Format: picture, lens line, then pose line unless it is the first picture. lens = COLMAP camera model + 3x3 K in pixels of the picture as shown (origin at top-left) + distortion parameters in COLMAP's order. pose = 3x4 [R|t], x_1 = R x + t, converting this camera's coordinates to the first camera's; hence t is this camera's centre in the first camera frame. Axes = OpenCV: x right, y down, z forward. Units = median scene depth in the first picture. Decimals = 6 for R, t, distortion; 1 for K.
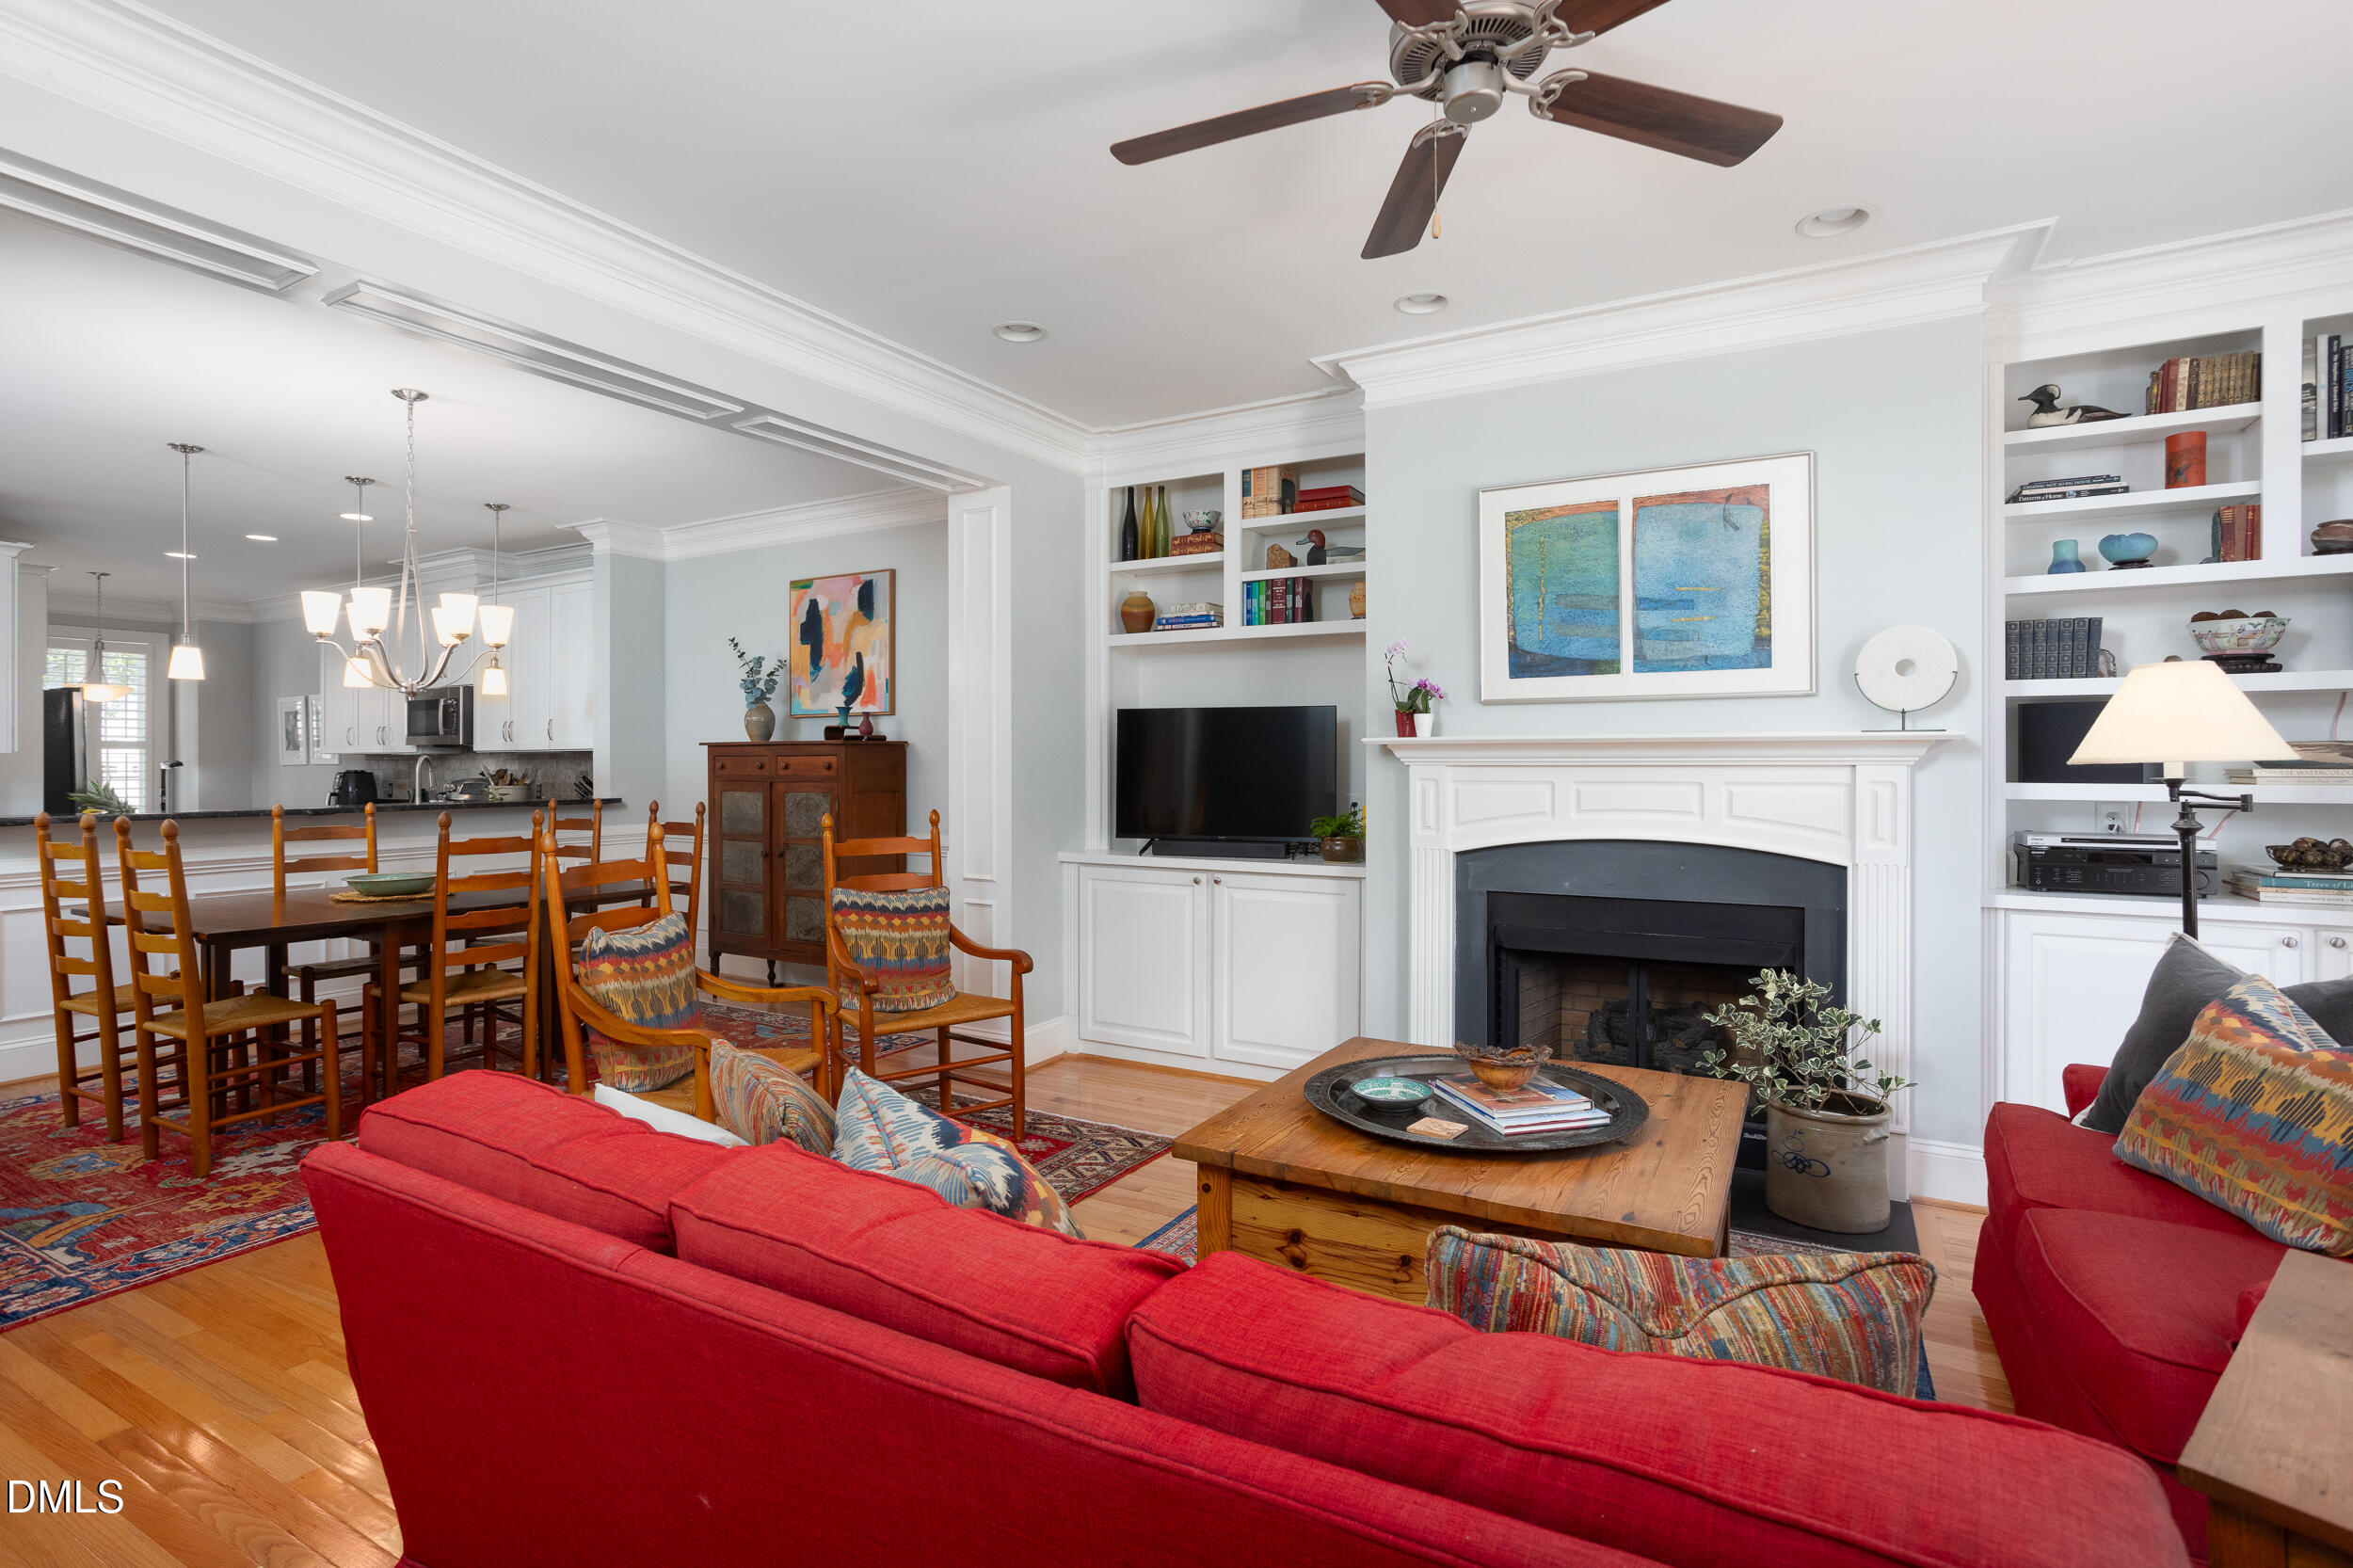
lens RADIAL K [[1148.4, 0, 1174.8], [0, 1148.4, 764.9], [0, 0, 1]] dist [-0.049702, 0.033769]
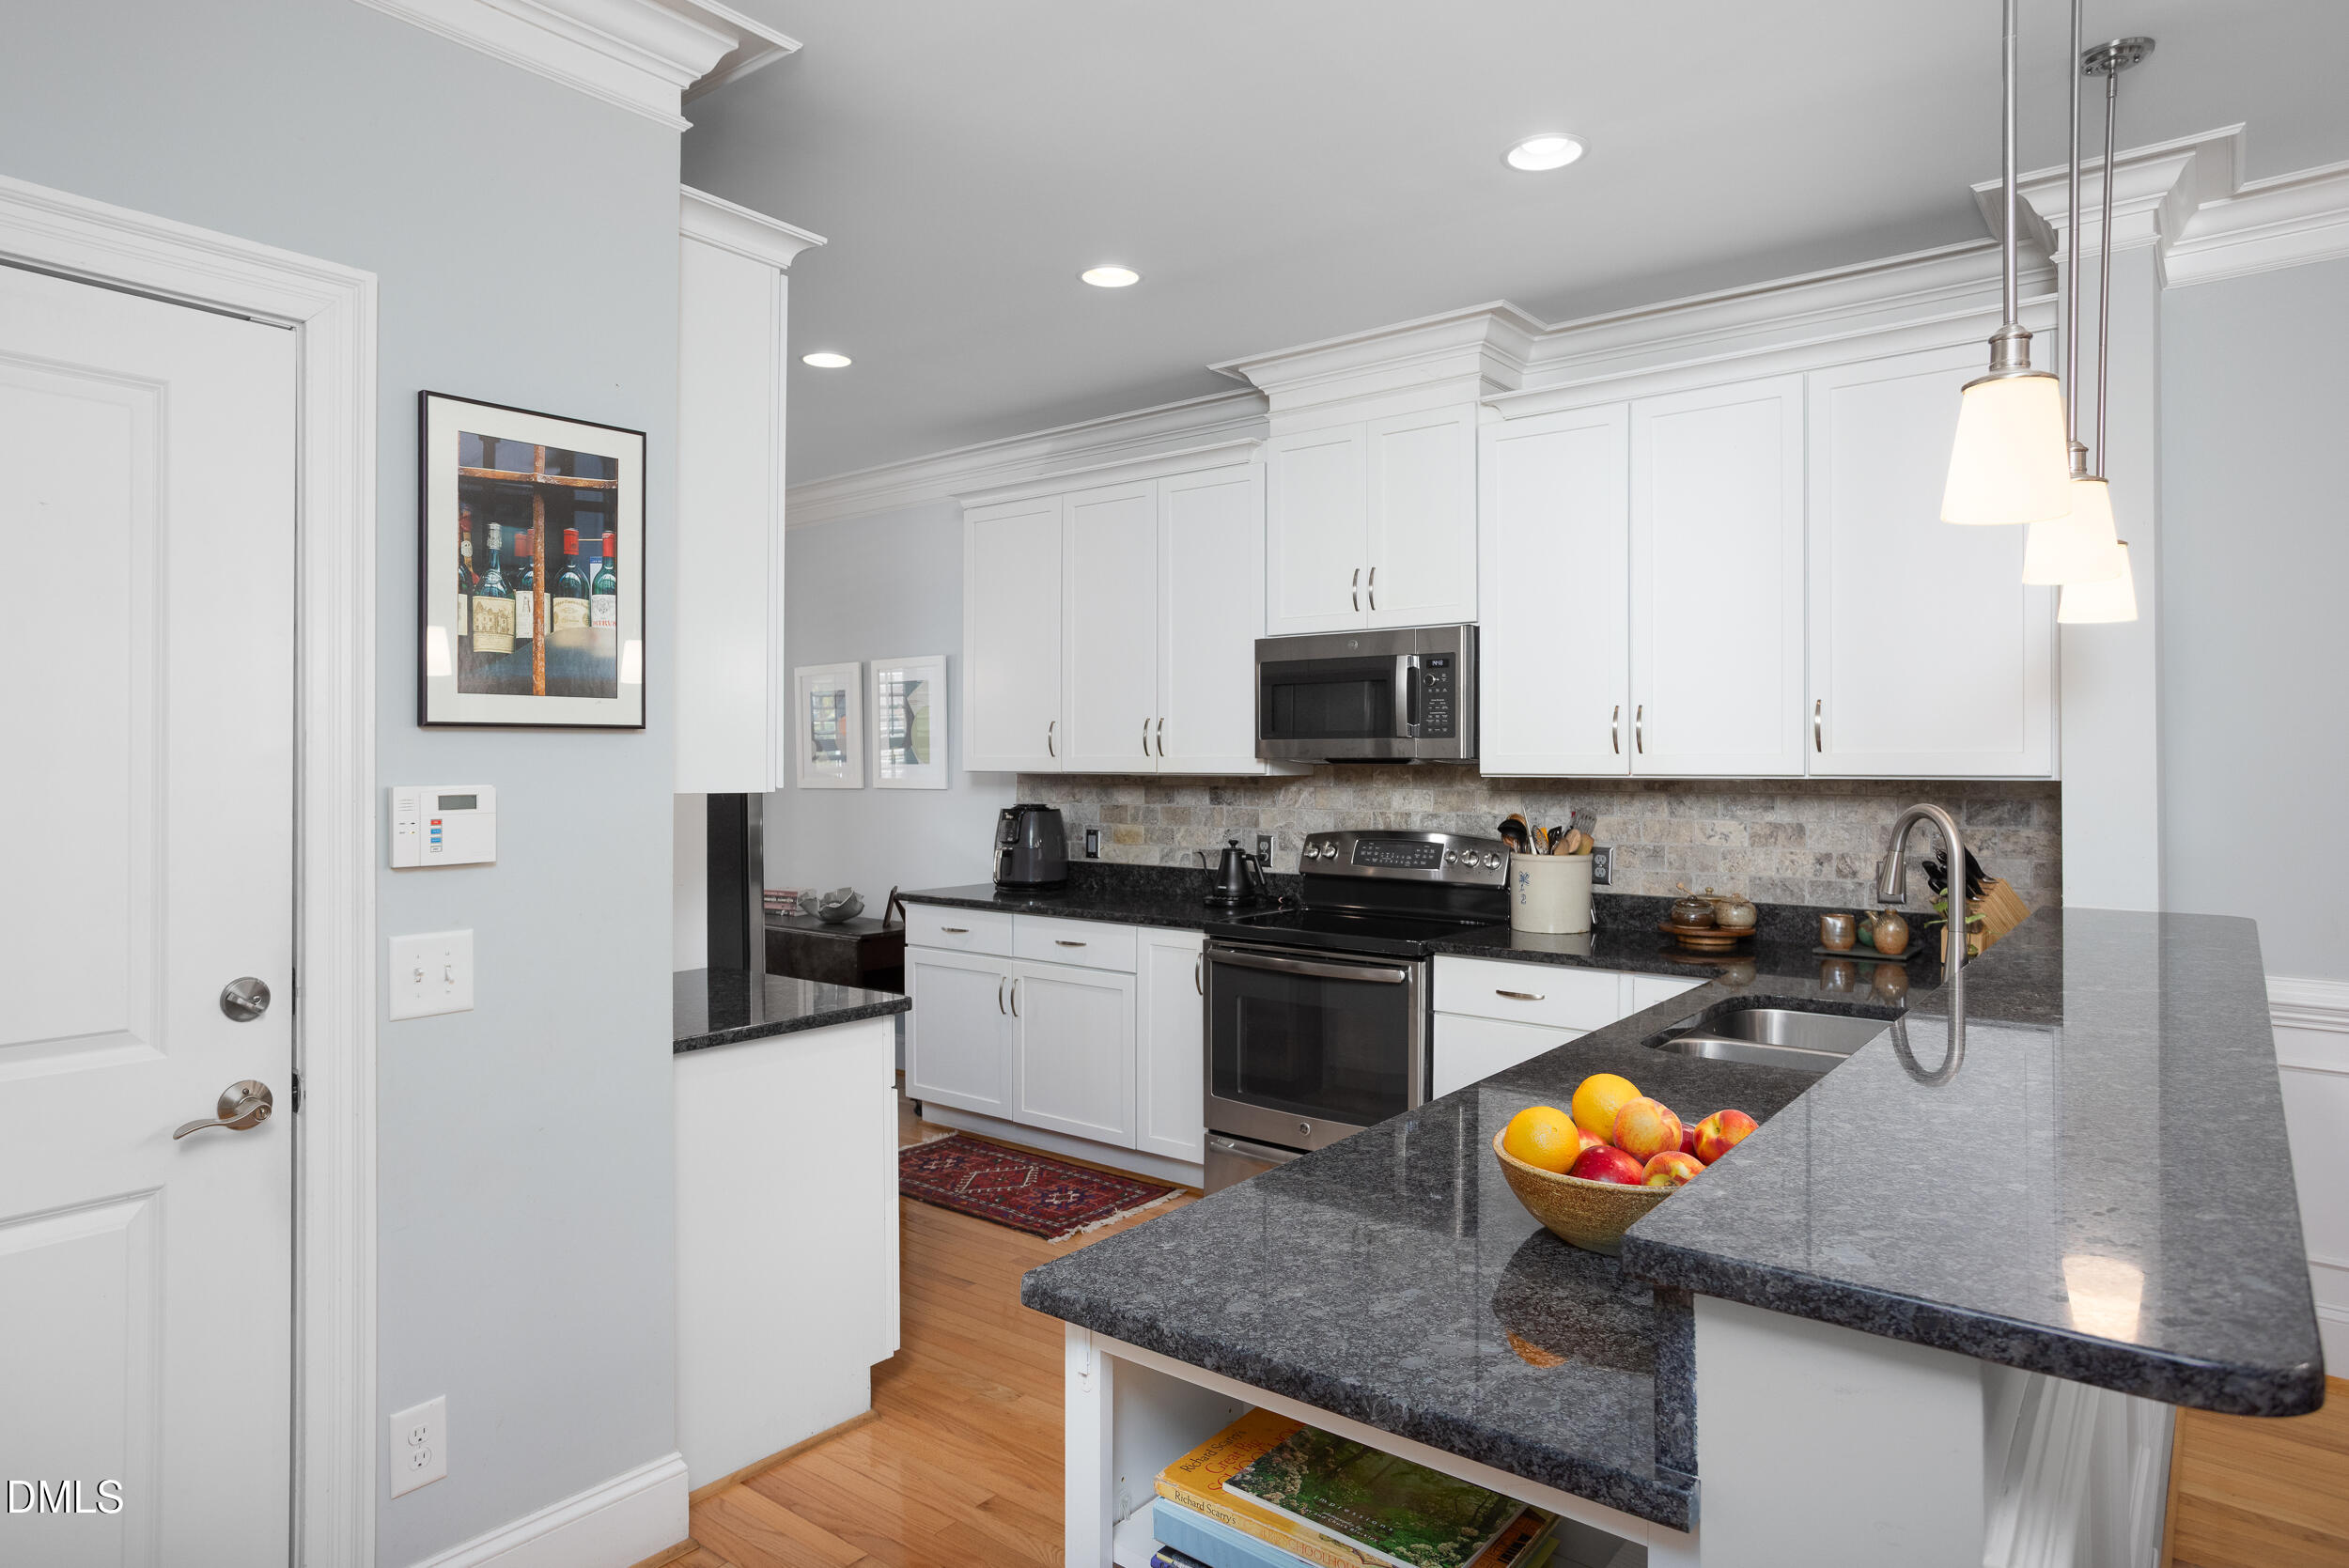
lens RADIAL K [[1368.4, 0, 1104.3], [0, 1368.4, 761.6], [0, 0, 1]] dist [-0.057483, 0.043059]
pose [[0.985711, 0.002753, -0.168425, -1.328171], [-0.003153, 0.999993, -0.002113, -0.030233], [0.168418, 0.002614, 0.985712, 0.896471]]
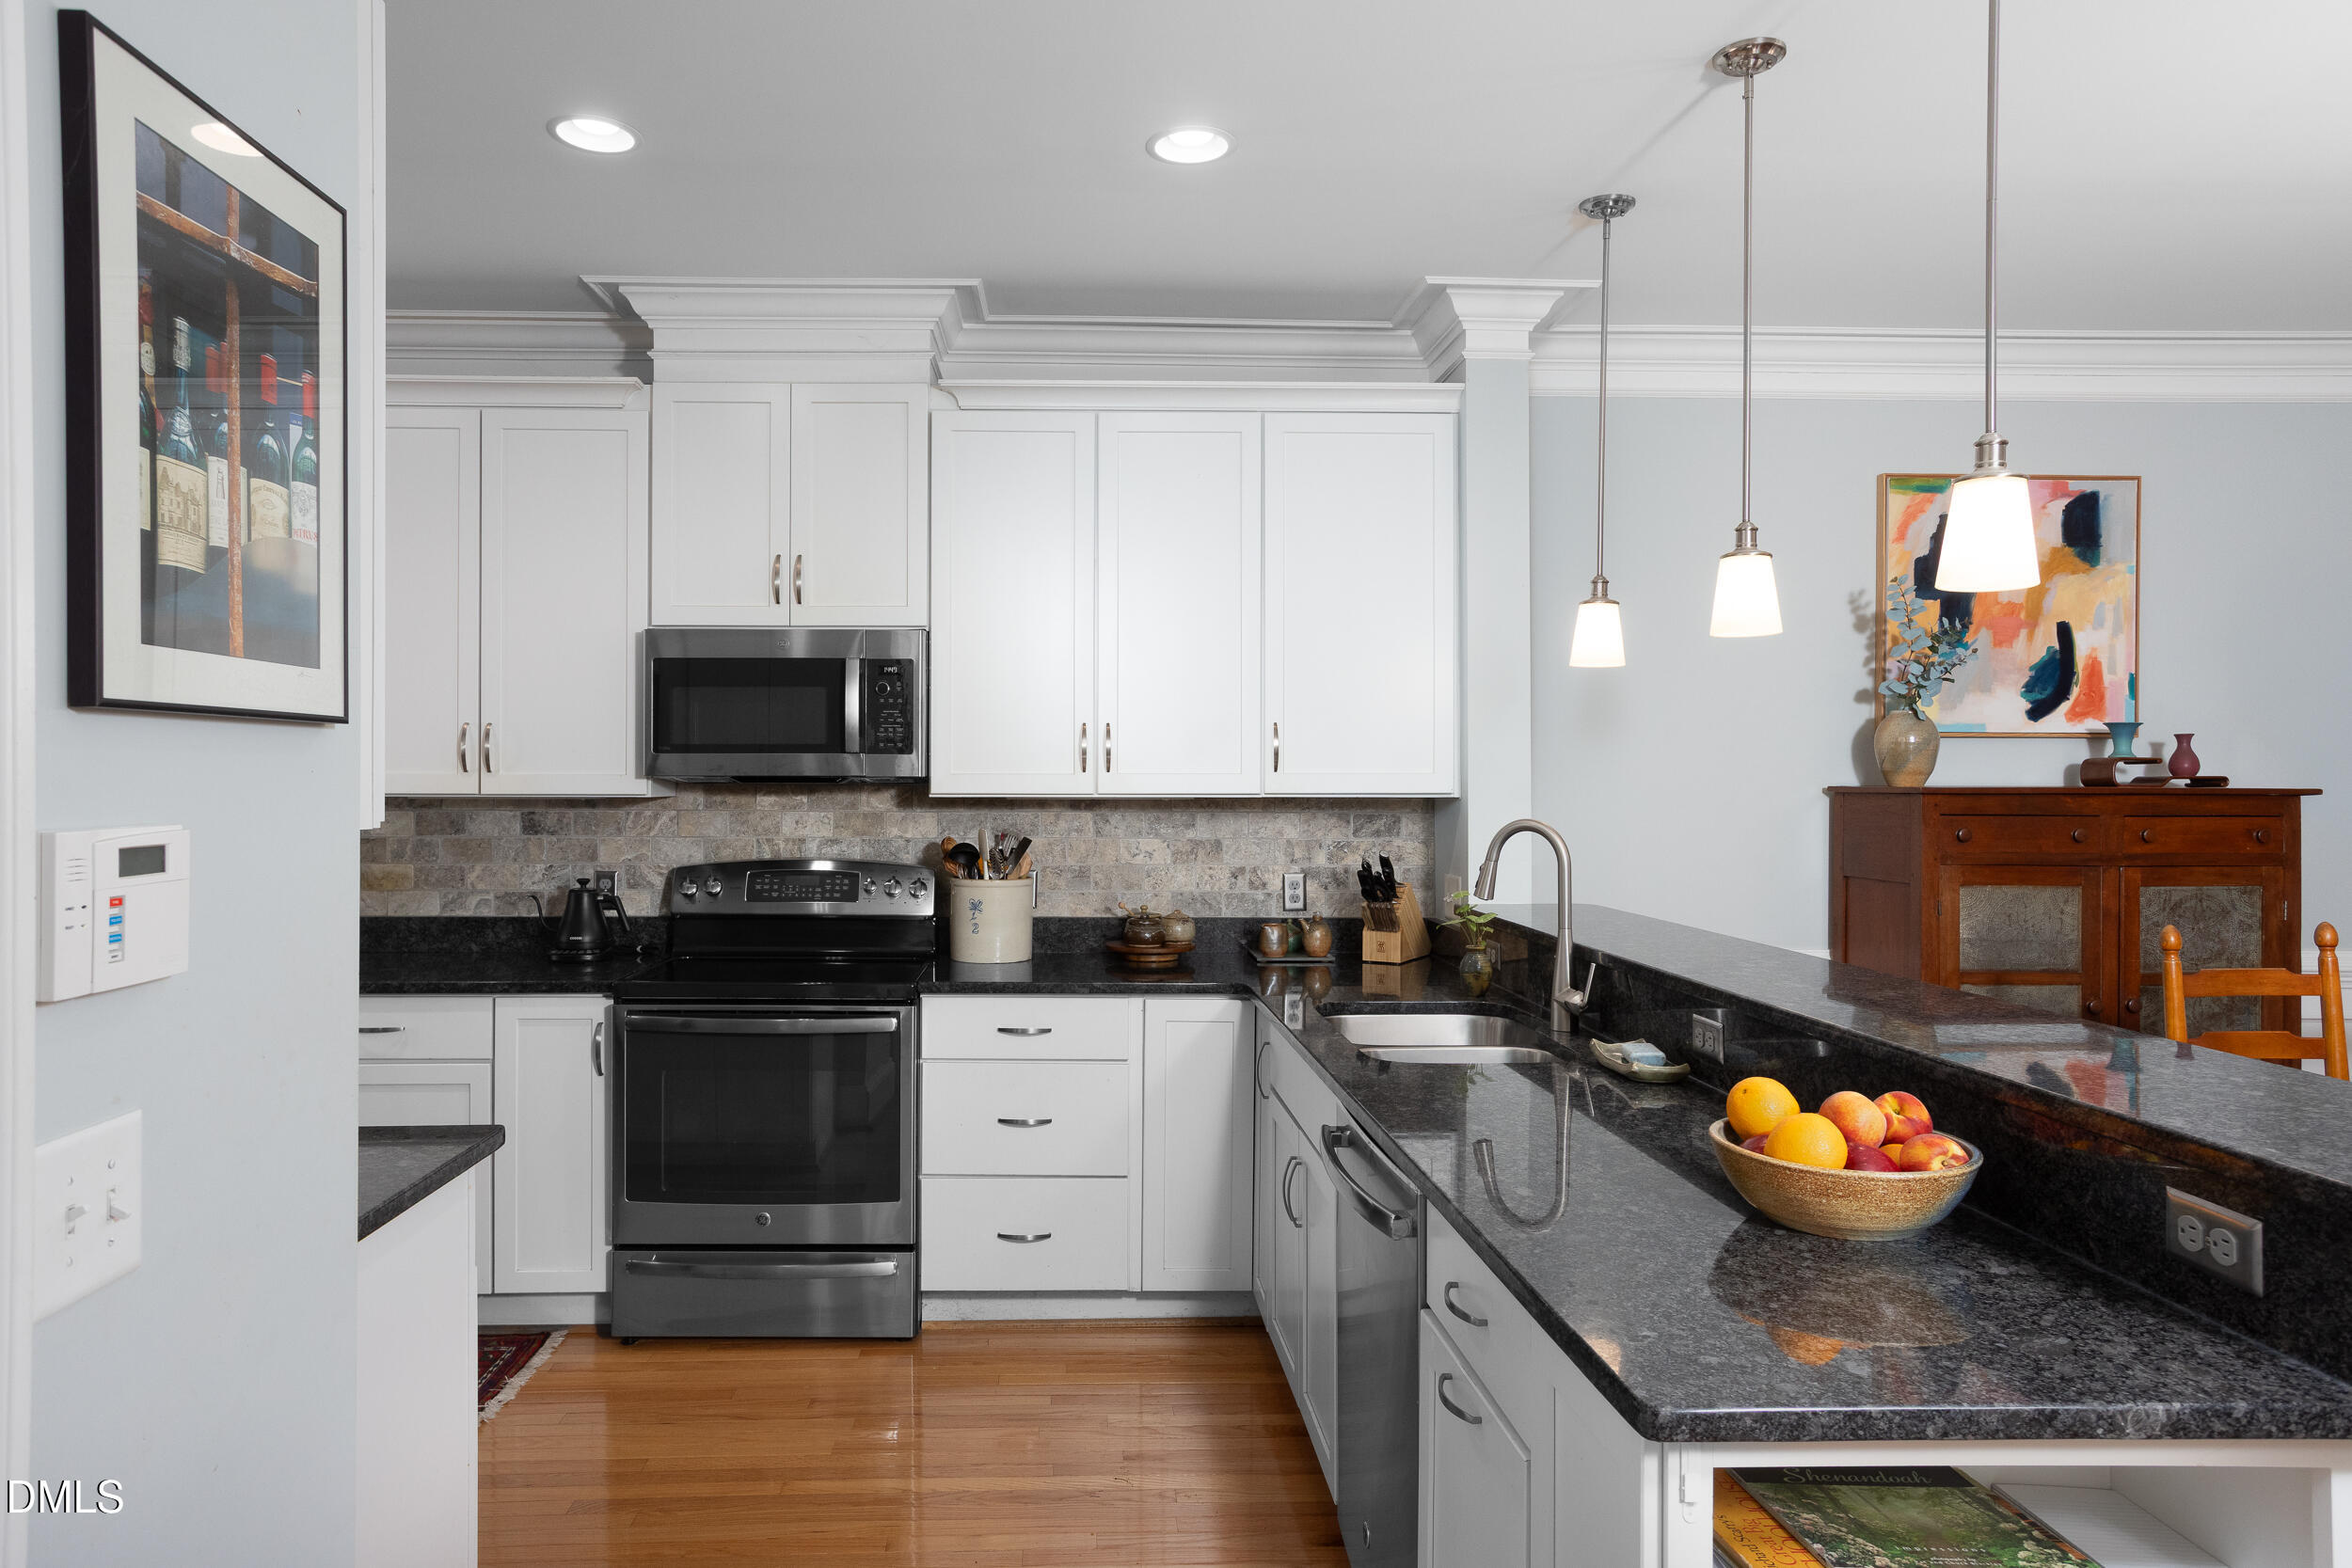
lens RADIAL K [[1485.0, 0, 1090.5], [0, 1485.0, 784.1], [0, 0, 1]] dist [-0.010440, 0.017451]
pose [[0.848678, 0.003513, 0.528899, -1.673960], [-0.003360, 0.999994, -0.001249, -0.029946], [-0.528900, -0.000717, 0.848684, 1.033439]]
